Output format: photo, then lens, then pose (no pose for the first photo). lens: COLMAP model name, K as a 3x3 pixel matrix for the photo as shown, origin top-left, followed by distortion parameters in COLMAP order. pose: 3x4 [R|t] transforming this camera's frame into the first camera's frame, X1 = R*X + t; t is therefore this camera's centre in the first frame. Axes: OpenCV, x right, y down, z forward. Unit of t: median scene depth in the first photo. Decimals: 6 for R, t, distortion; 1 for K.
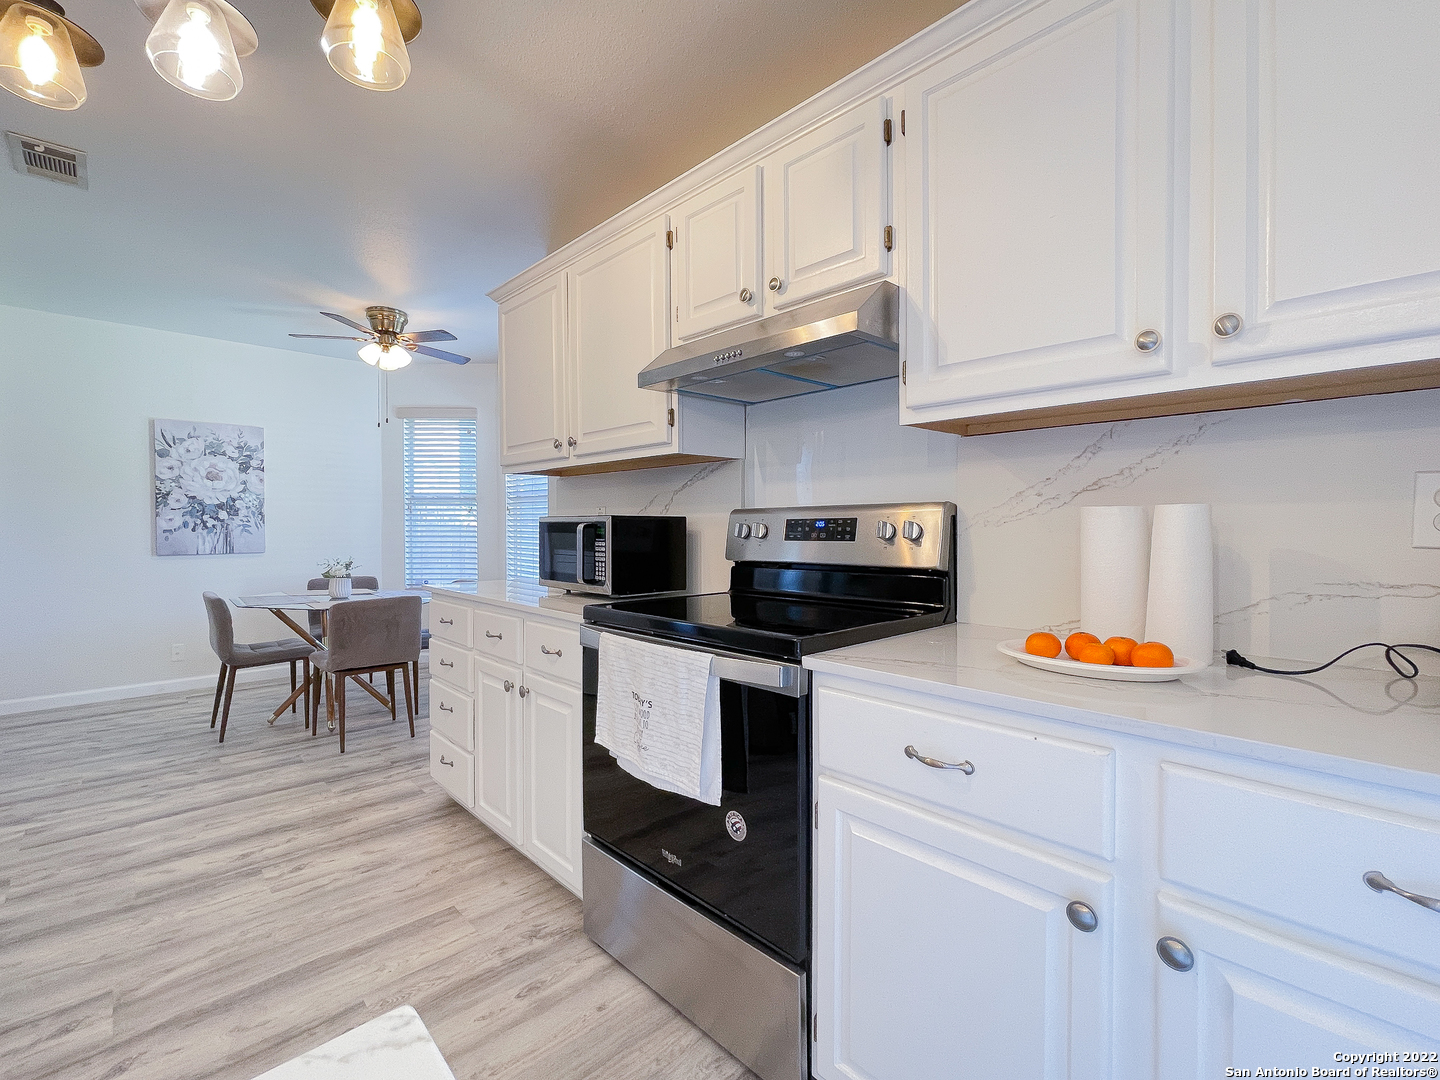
lens RADIAL K [[649.3, 0, 715.9], [0, 649.3, 532.6], [0, 0, 1]] dist [-0.005253, 0.001211]
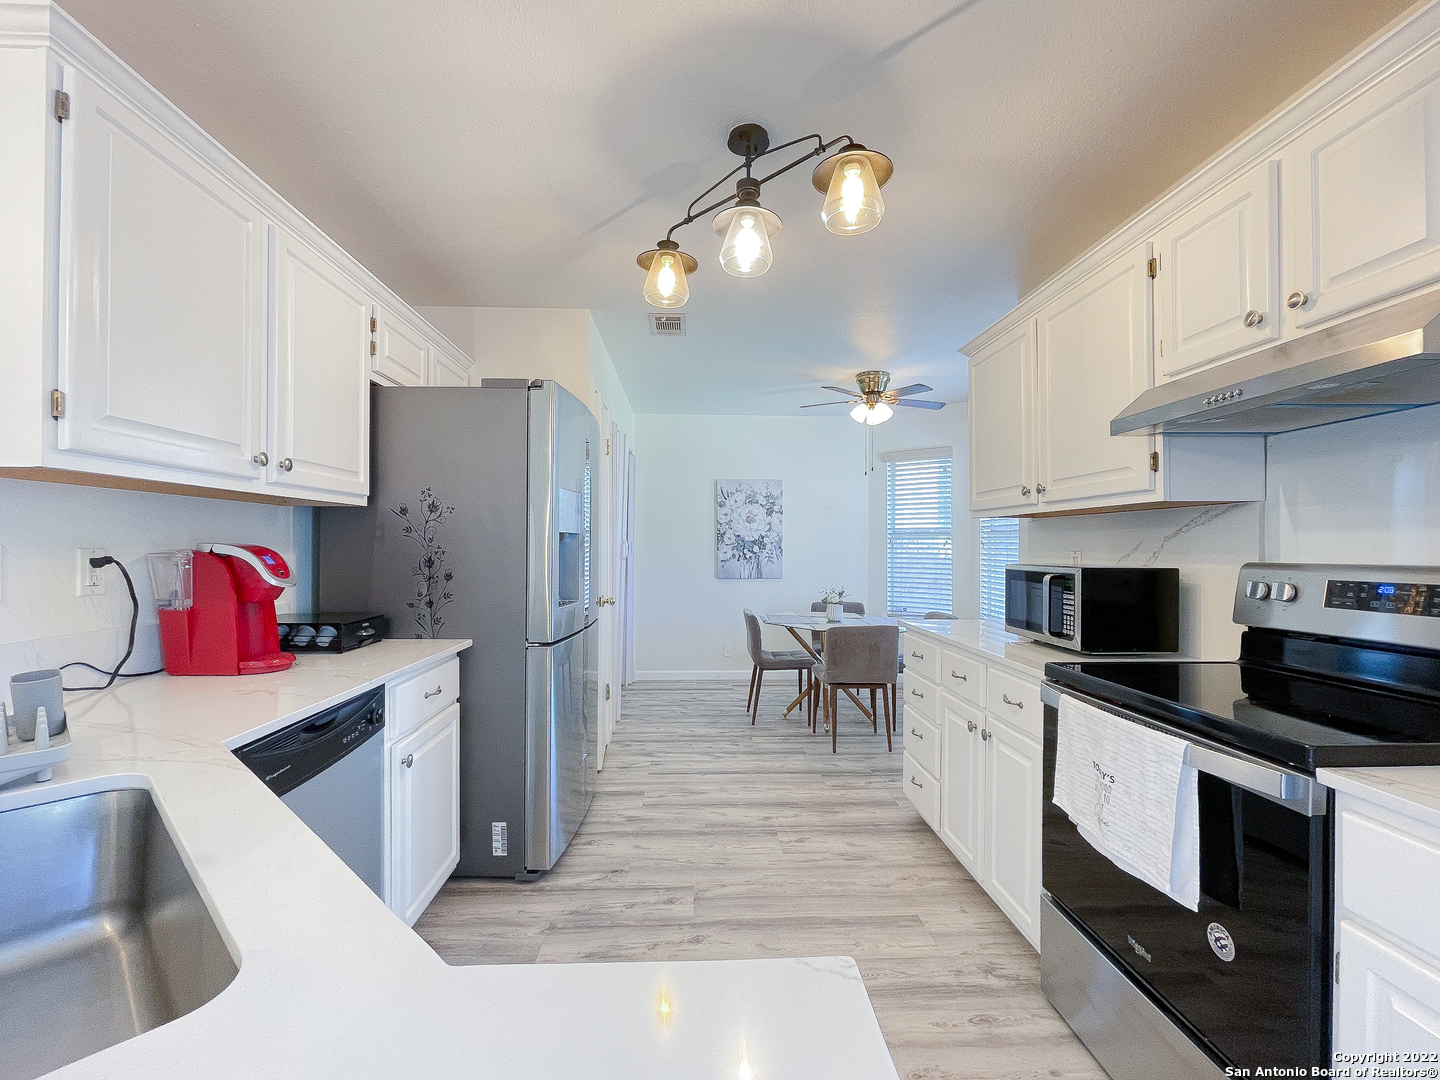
lens RADIAL K [[643.7, 0, 715.2], [0, 643.7, 543.6], [0, 0, 1]] dist [-0.011335, 0.001354]
pose [[0.756471, 0.000784, -0.654027, 0.025060], [-0.011878, 0.999851, -0.012540, -0.022216], [0.653919, 0.017254, 0.756368, -0.035739]]
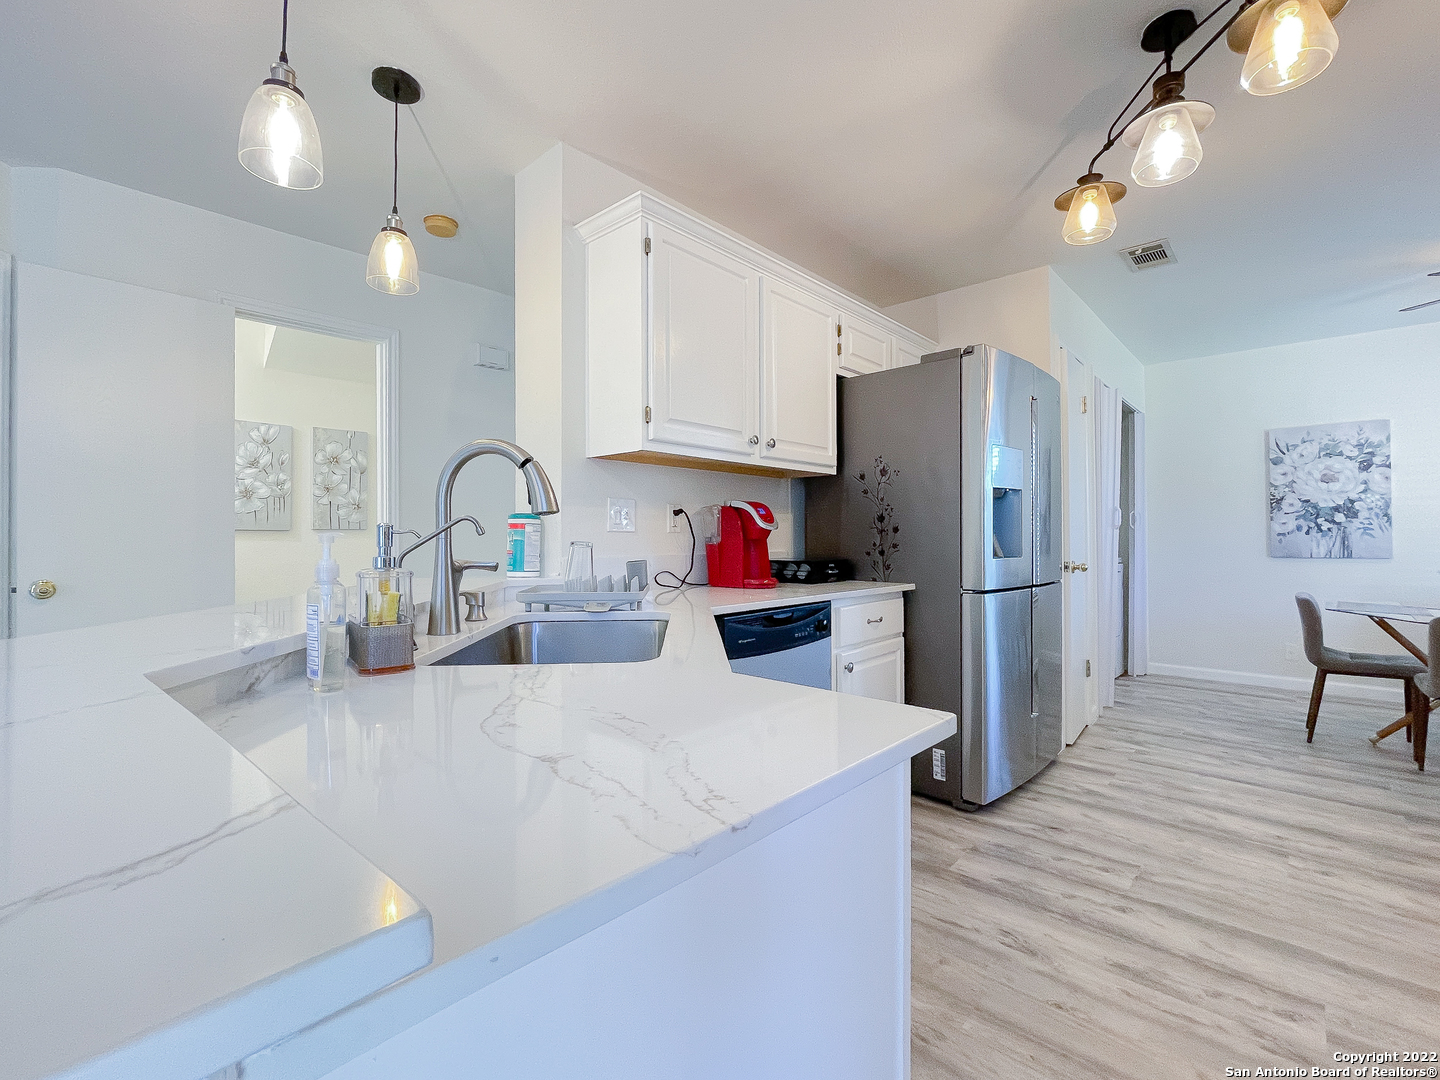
lens RADIAL K [[649.3, 0, 715.9], [0, 649.3, 532.6], [0, 0, 1]] dist [-0.005253, 0.001211]
pose [[0.074607, -0.005832, -0.997196, 0.136724], [-0.011728, 0.999909, -0.006725, 0.013076], [0.997144, 0.012197, 0.074532, 0.003957]]
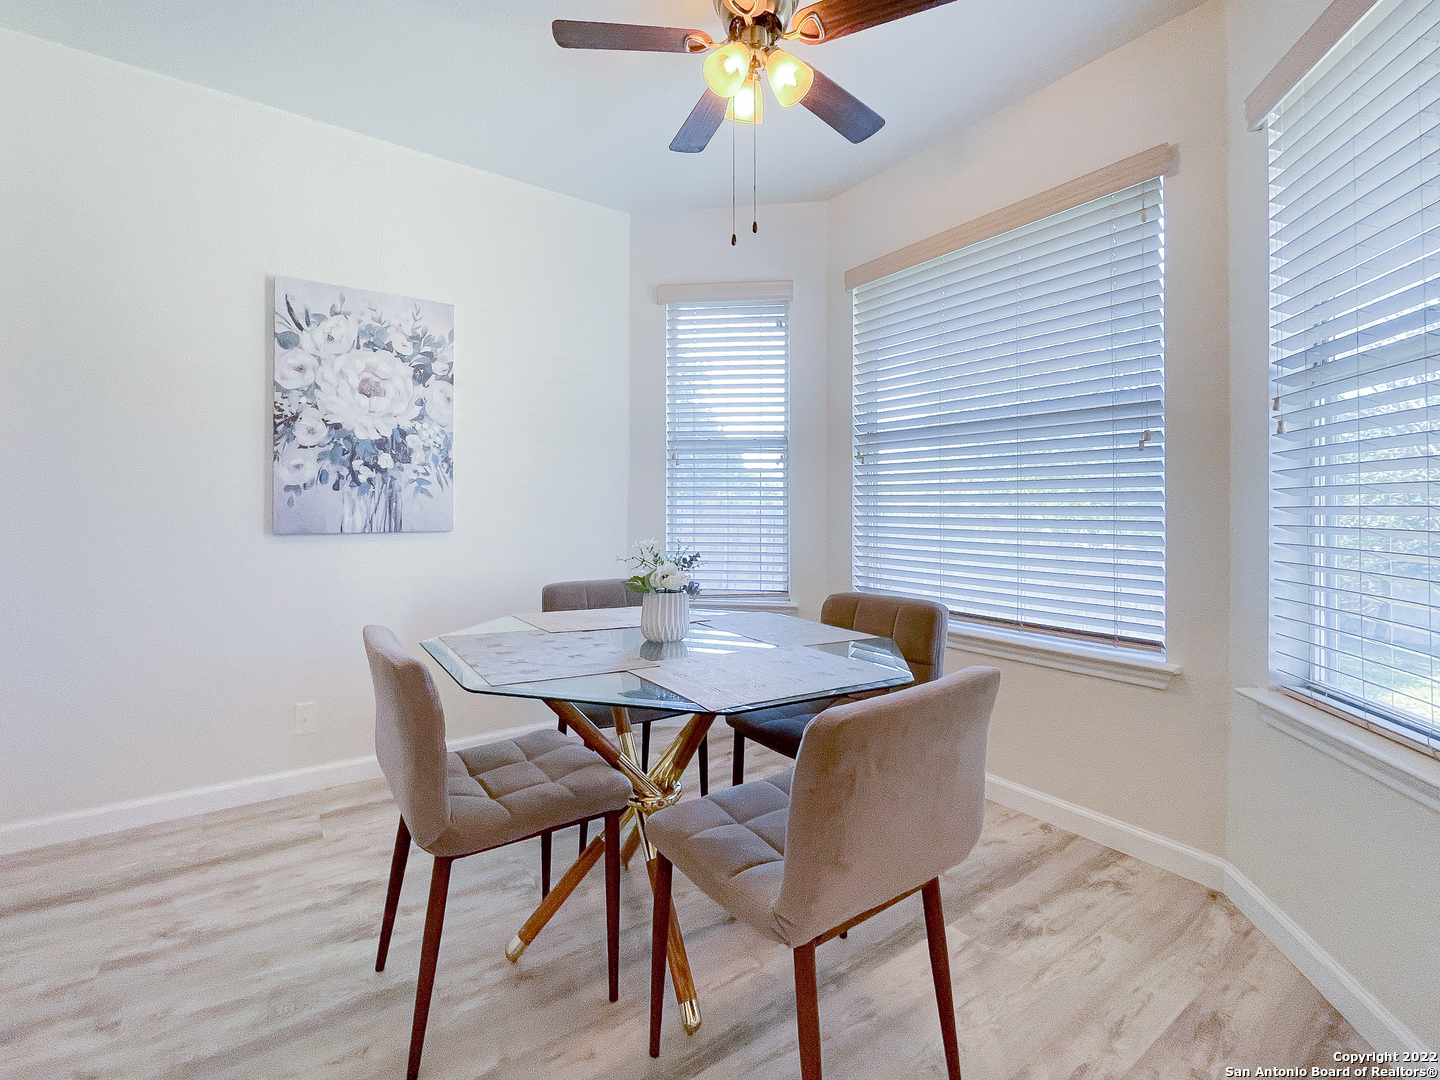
lens RADIAL K [[657.2, 0, 718.7], [0, 657.2, 505.8], [0, 0, 1]] dist [-0.020869, 0.000091]
pose [[0.990397, 0.003851, -0.138198, -0.436249], [-0.006828, 0.999755, -0.021071, 0.021175], [0.138083, 0.021812, 0.990181, 0.530976]]
